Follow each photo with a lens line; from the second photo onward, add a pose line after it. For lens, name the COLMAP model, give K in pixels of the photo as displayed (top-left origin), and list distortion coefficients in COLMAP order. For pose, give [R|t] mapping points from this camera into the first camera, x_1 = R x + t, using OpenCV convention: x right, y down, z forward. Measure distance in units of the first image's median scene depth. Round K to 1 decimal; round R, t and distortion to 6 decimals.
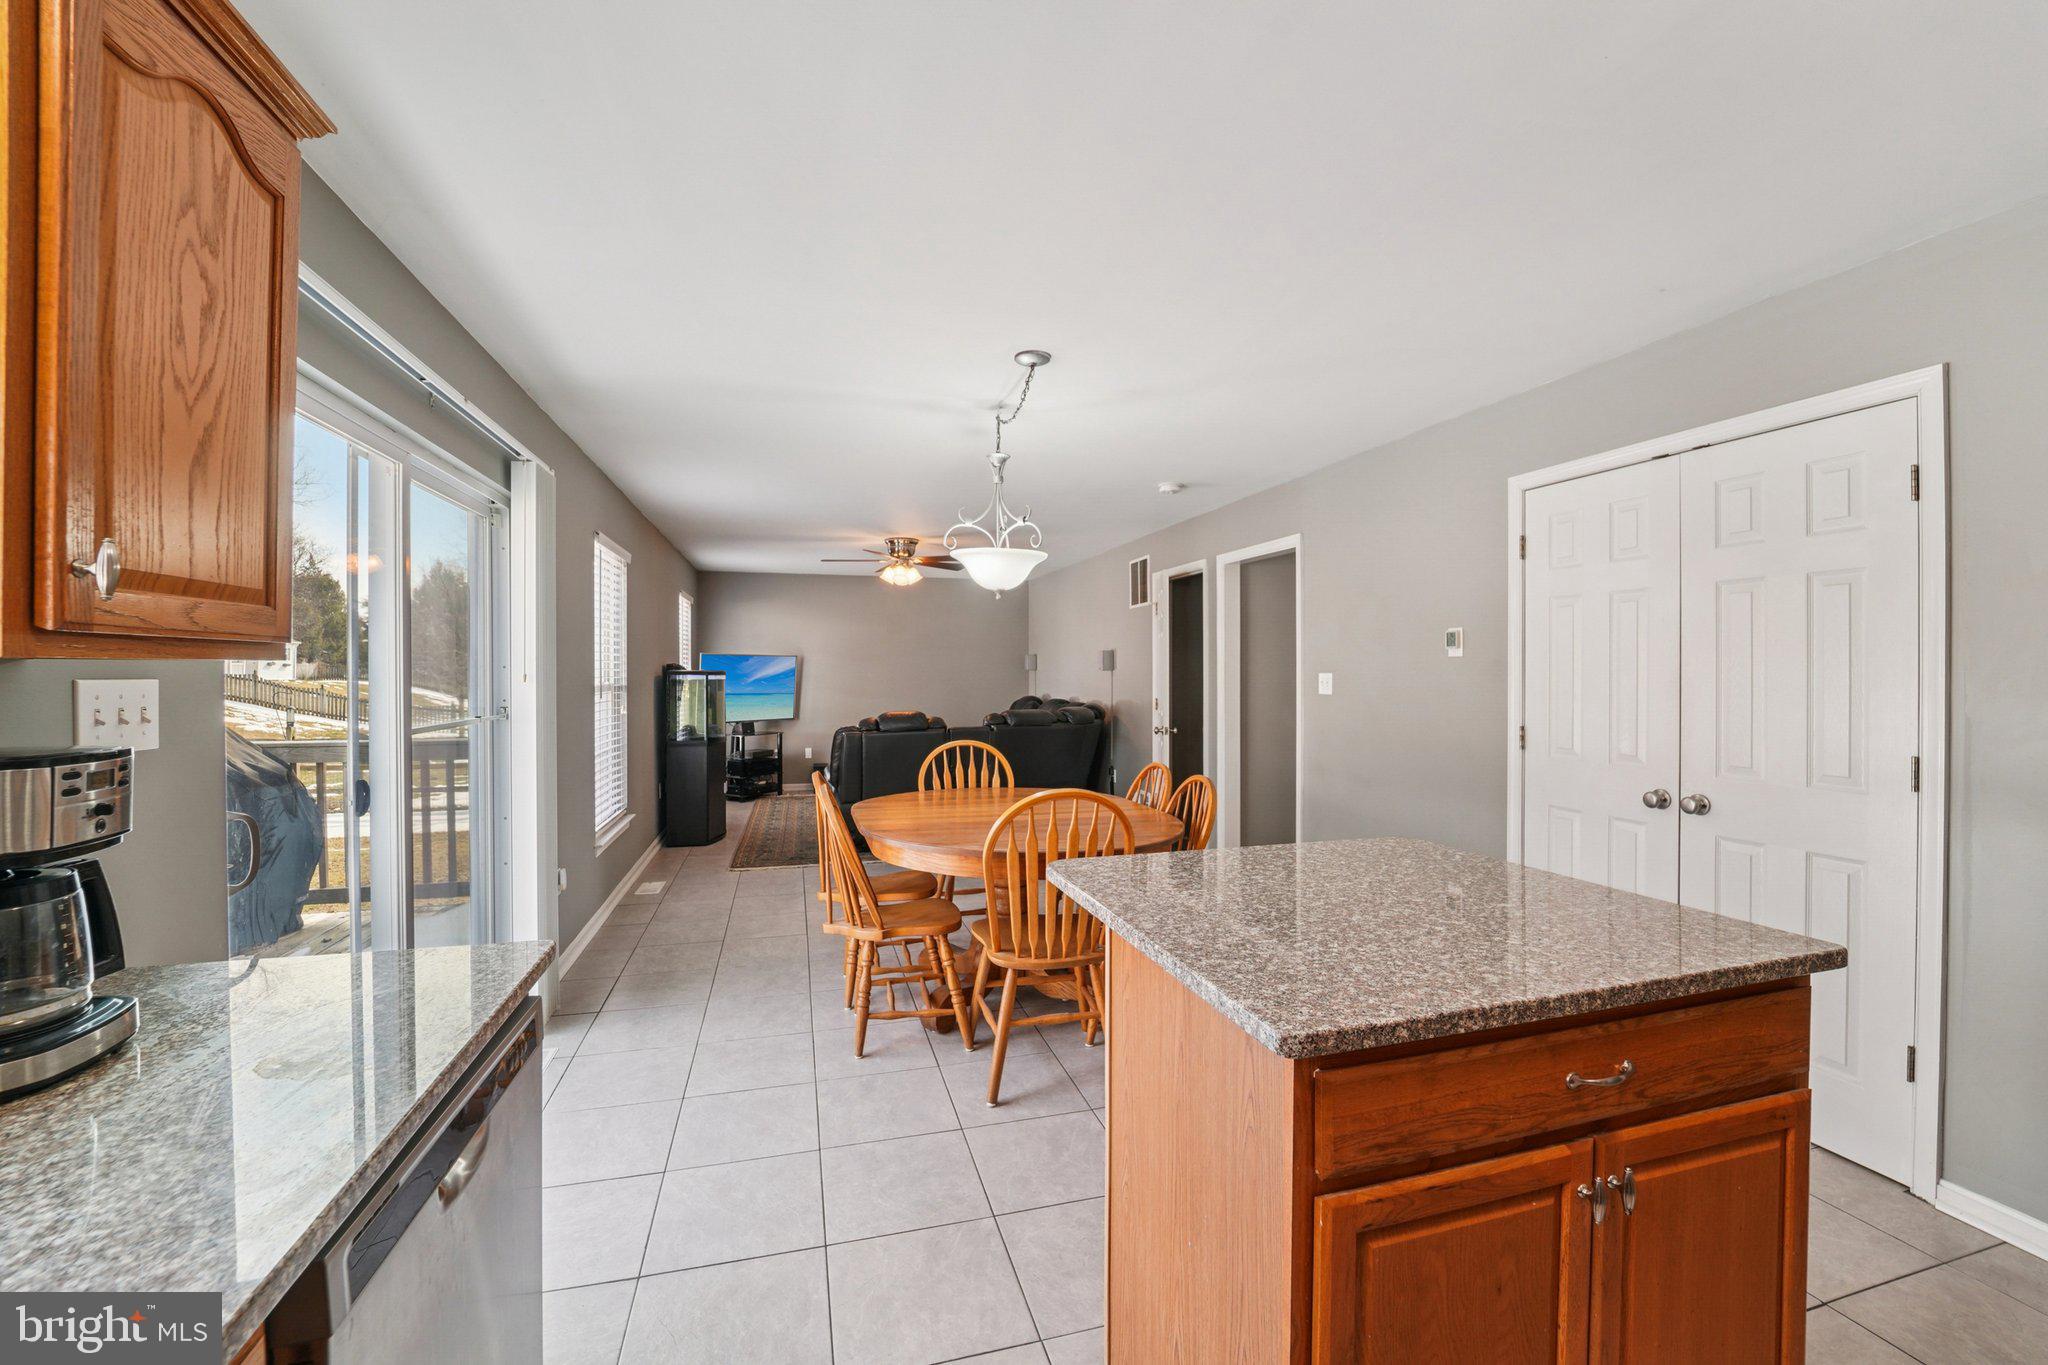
lens RADIAL K [[835.8, 0, 1033.3], [0, 835.8, 674.4], [0, 0, 1]] dist [-0.022797, -0.000322]
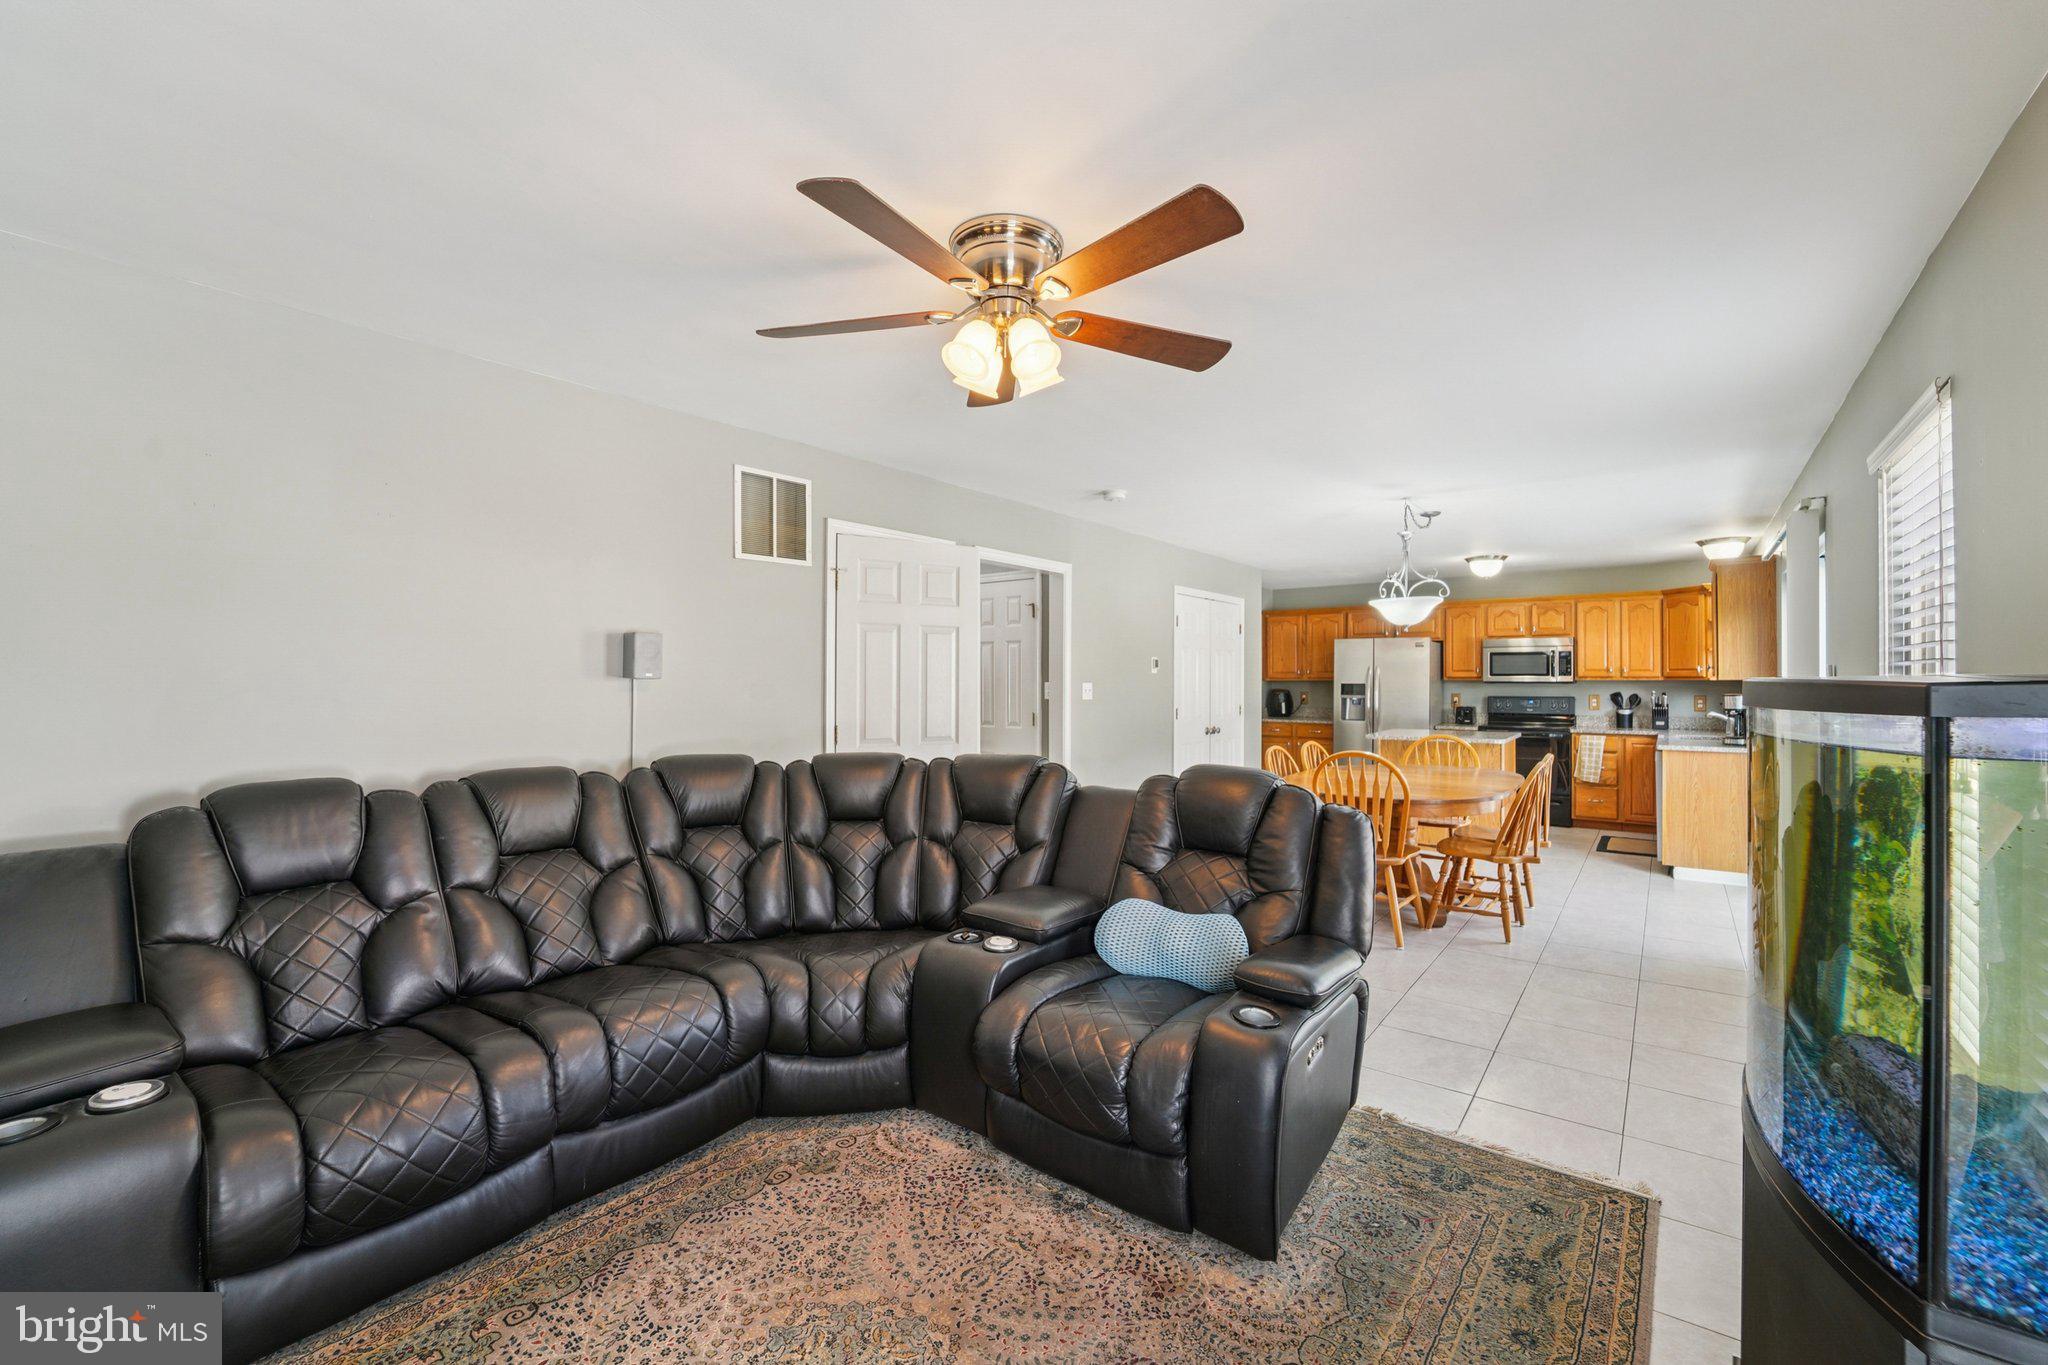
lens RADIAL K [[835.8, 0, 1021.9], [0, 835.8, 674.2], [0, 0, 1]] dist [-0.022797, -0.000322]
pose [[-0.581728, 0.005058, 0.813368, -0.658107], [0.000852, 0.999984, -0.005609, -0.008320], [-0.813383, -0.002570, -0.581723, 1.897977]]
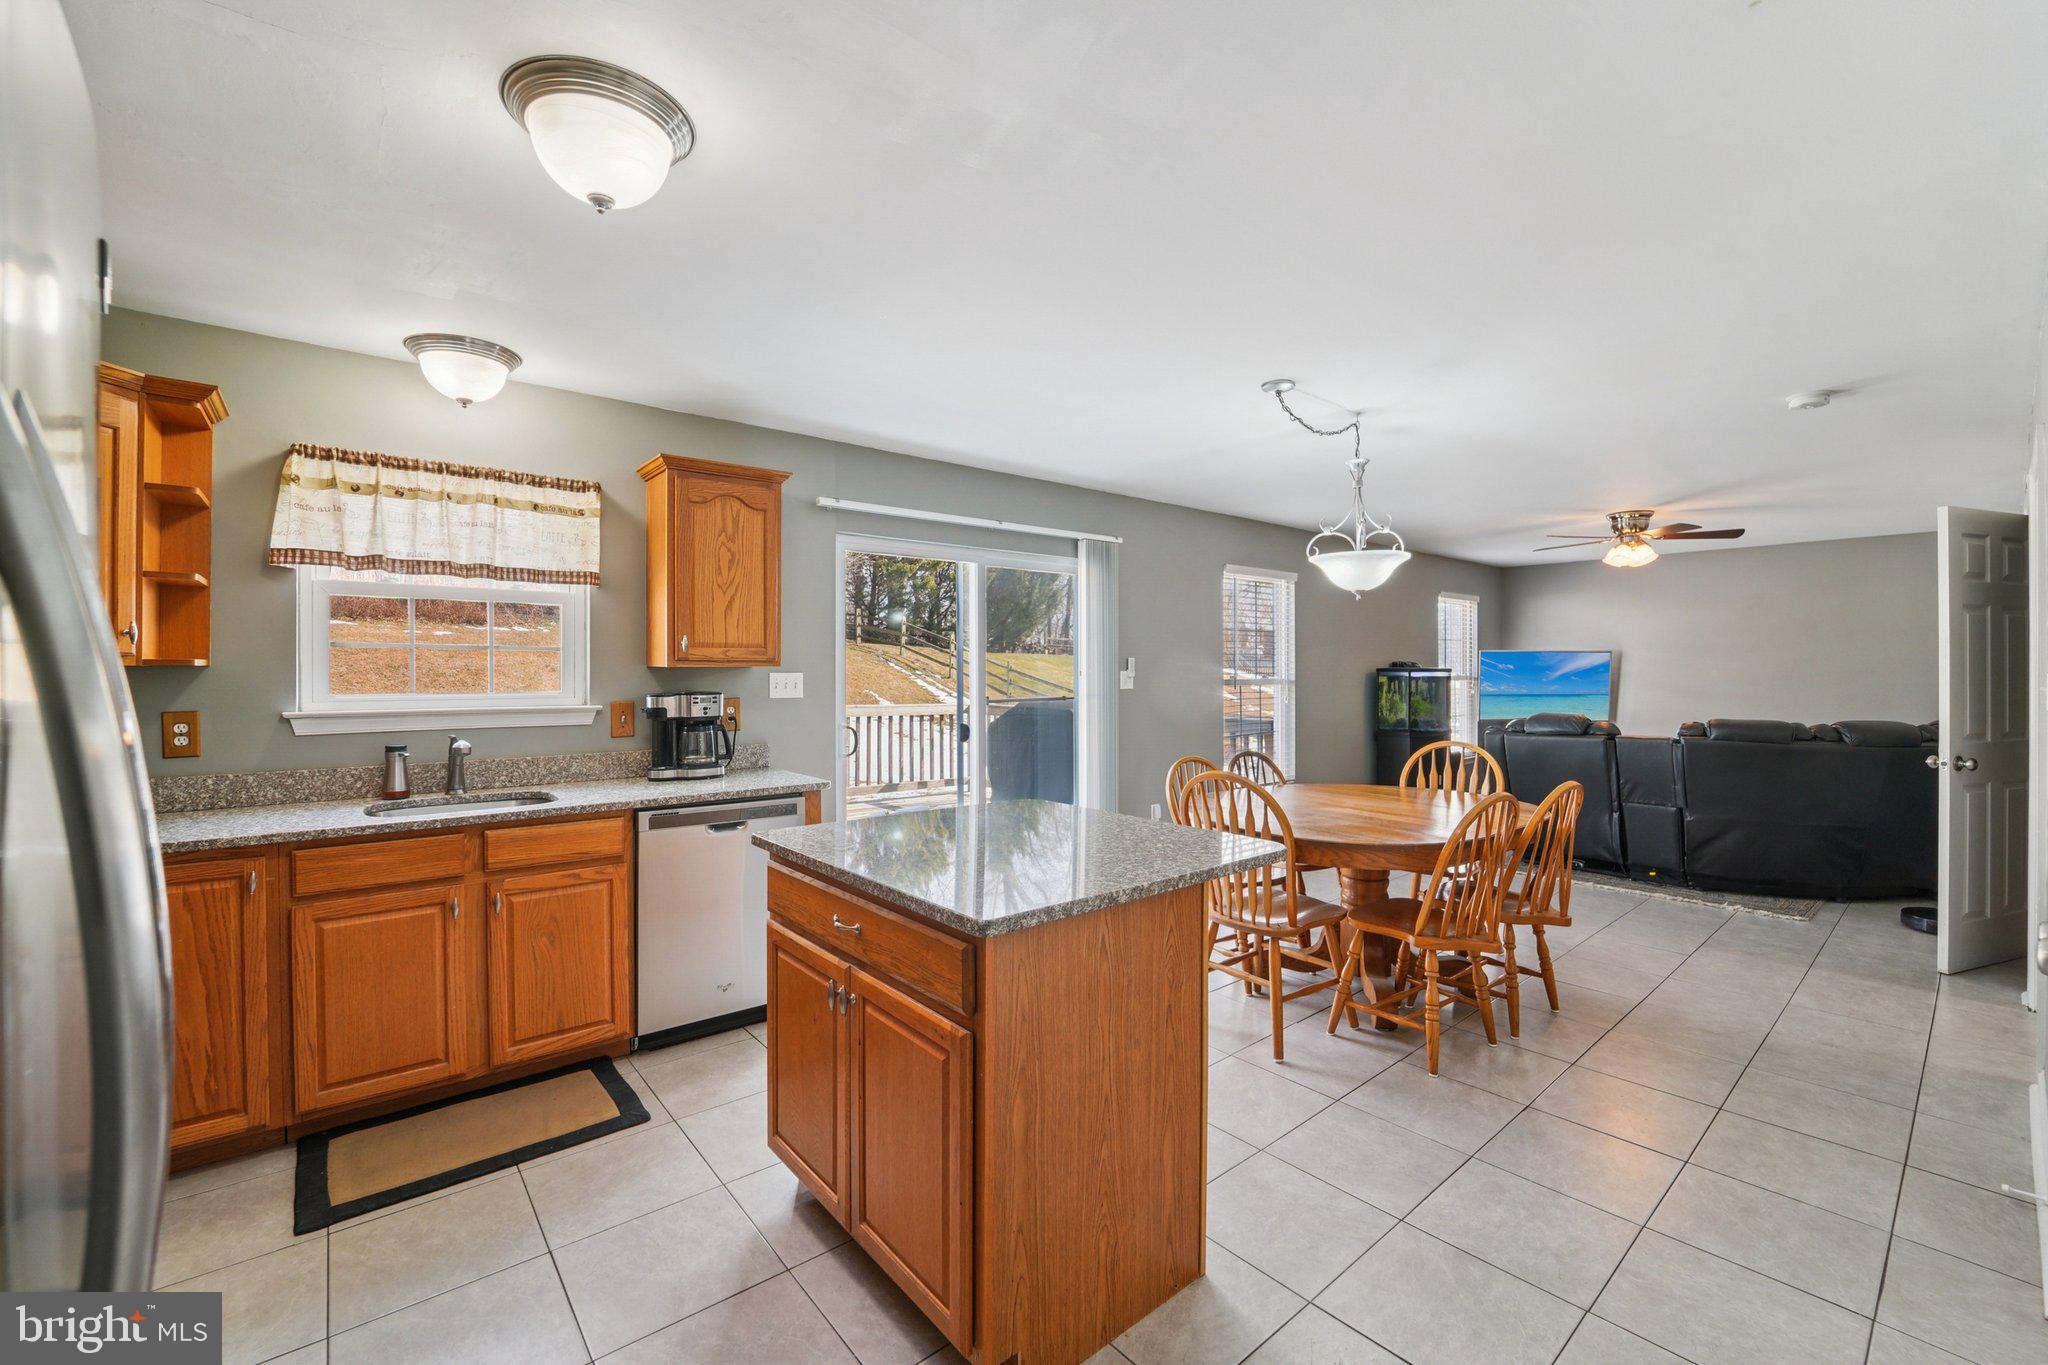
lens RADIAL K [[835.8, 0, 1032.0], [0, 835.8, 675.1], [0, 0, 1]] dist [-0.022797, -0.000322]
pose [[0.406018, 0.006952, -0.913839, 0.609359], [-0.001890, 0.999975, 0.006768, -0.002478], [0.913863, -0.001021, 0.406021, 0.177225]]
